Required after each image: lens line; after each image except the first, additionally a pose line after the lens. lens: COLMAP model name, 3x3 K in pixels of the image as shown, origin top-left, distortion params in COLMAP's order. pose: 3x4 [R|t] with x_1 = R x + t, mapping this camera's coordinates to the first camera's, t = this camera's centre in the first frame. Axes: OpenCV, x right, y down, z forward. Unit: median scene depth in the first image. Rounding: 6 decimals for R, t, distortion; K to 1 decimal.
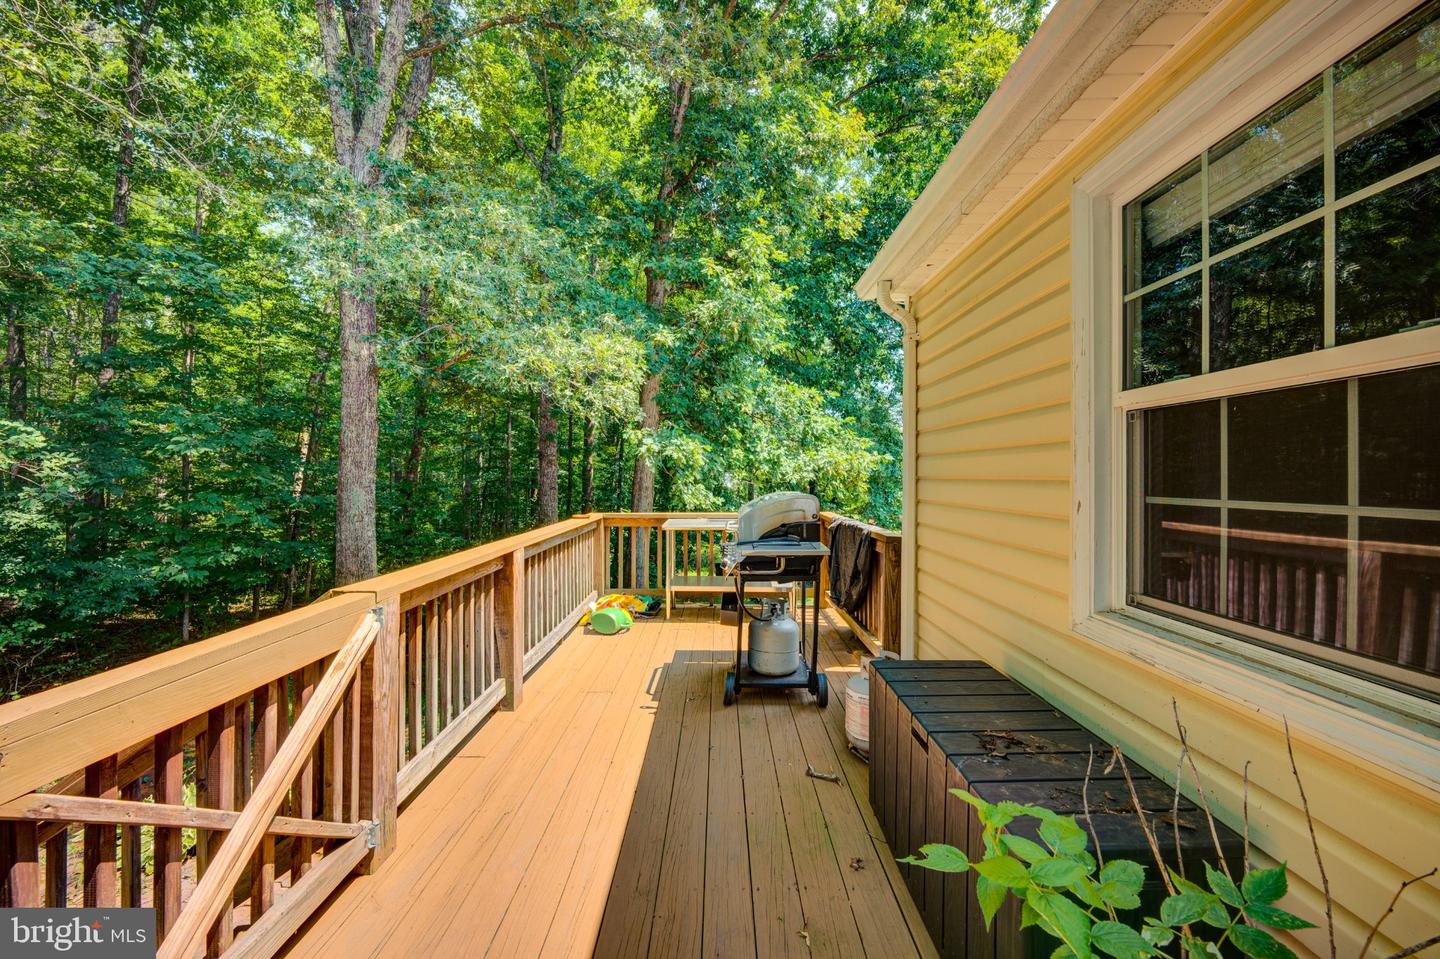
lens RADIAL K [[602.7, 0, 723.2], [0, 602.7, 479.2], [0, 0, 1]] dist [-0.001062, 0.000122]
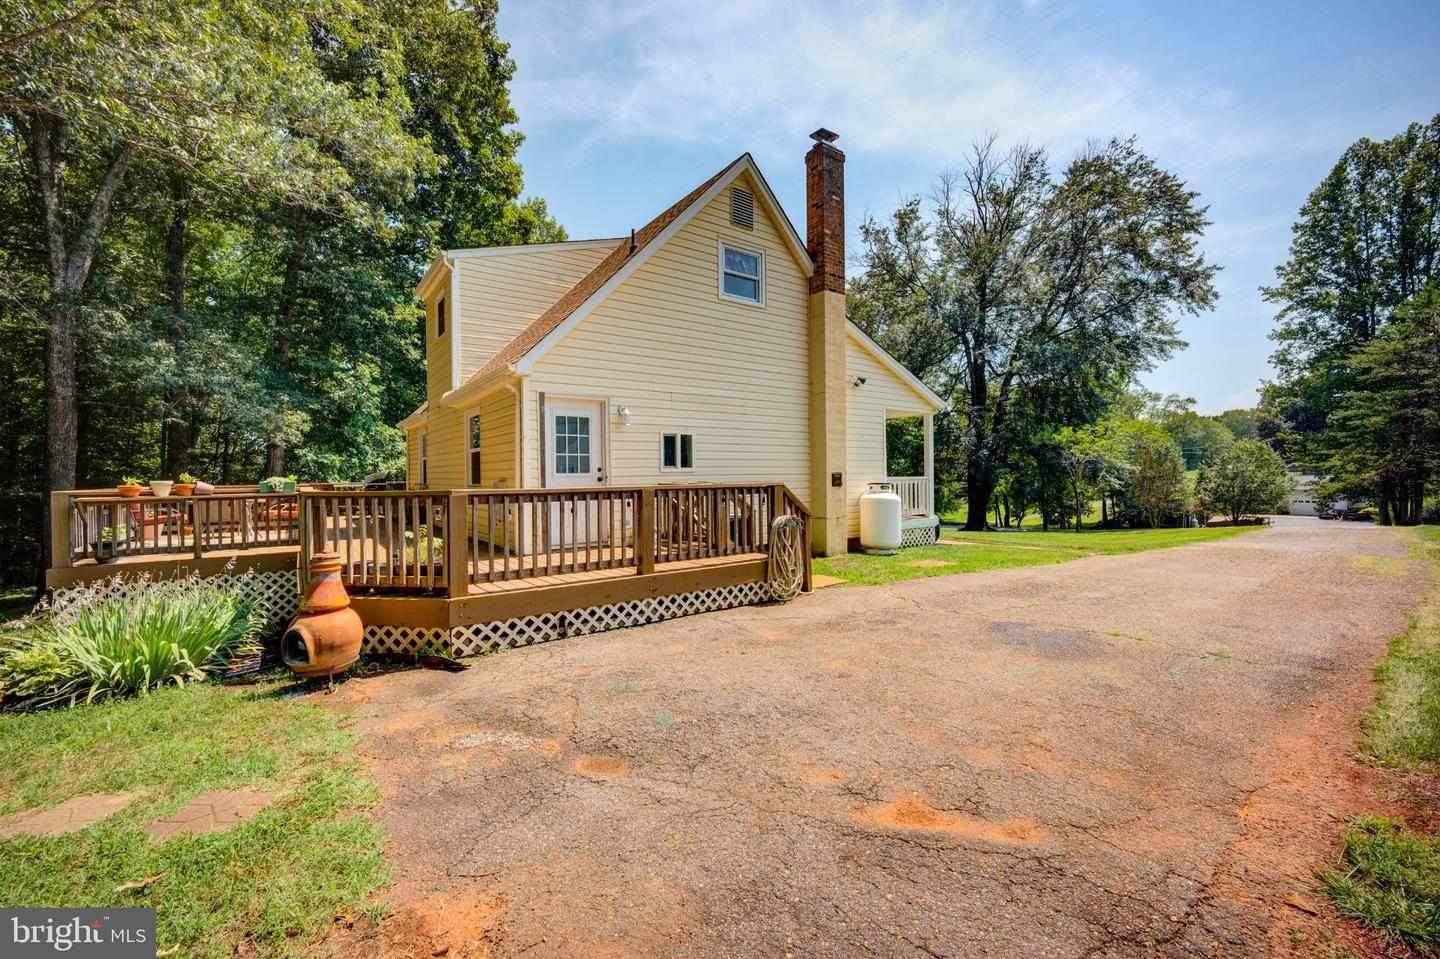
lens RADIAL K [[582.6, 0, 719.9], [0, 582.6, 475.8], [0, 0, 1]] dist [-0.009660, 0.000457]
pose [[0.813762, -0.013146, 0.581050, -0.120748], [0.014540, 0.999892, 0.002259, 0.025113], [-0.581017, 0.006610, 0.813865, -1.426144]]
